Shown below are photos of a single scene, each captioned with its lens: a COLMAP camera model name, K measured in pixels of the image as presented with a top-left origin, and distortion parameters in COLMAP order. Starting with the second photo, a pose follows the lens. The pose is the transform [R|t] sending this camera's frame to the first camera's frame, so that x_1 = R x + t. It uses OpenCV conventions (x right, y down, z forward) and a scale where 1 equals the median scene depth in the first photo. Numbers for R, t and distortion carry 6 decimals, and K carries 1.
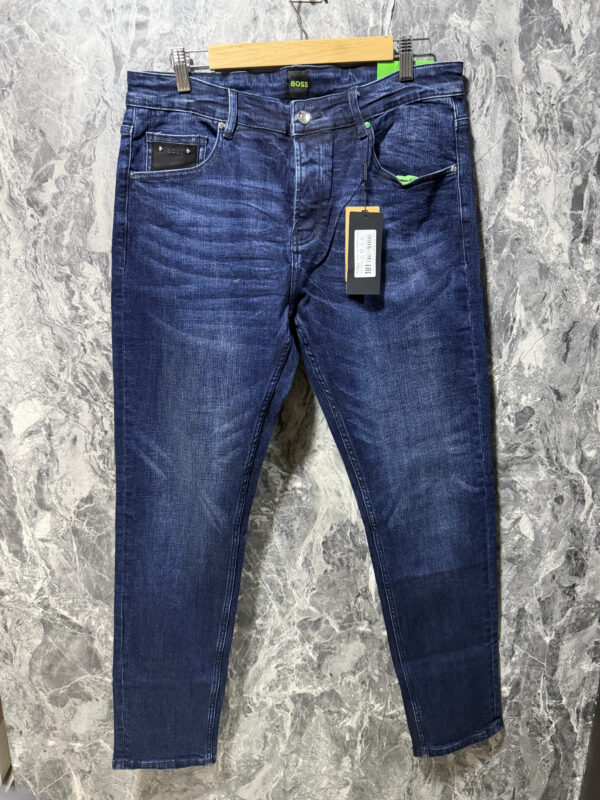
lens RADIAL K [[558.4, 0, 298.8], [0, 558.4, 399.1], [0, 0, 1]] dist [-0.012570, -0.003888]
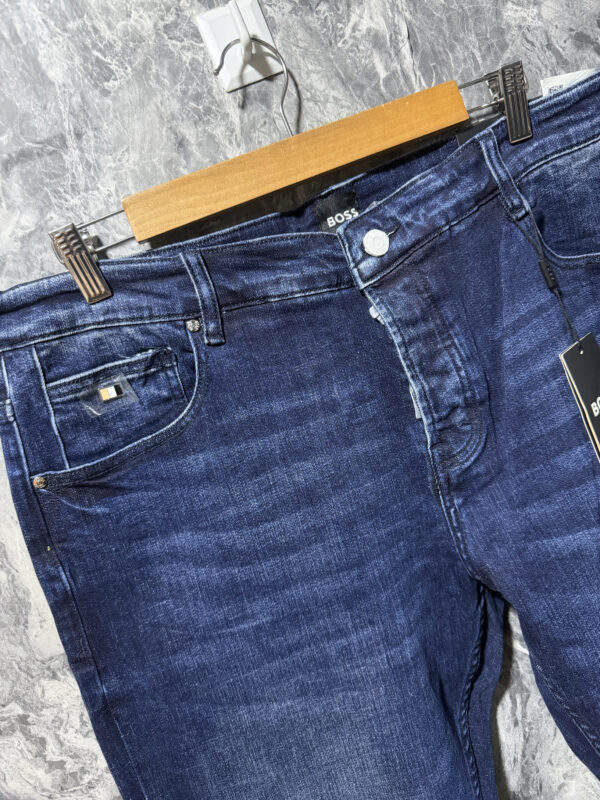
lens RADIAL K [[558.4, 0, 299.2], [0, 558.4, 401.8], [0, 0, 1]] dist [-0.012570, -0.003888]
pose [[0.912033, -0.404085, 0.070084, -0.095721], [0.409700, 0.905408, -0.111270, -0.307032], [-0.018492, 0.130196, 0.991316, 0.432537]]
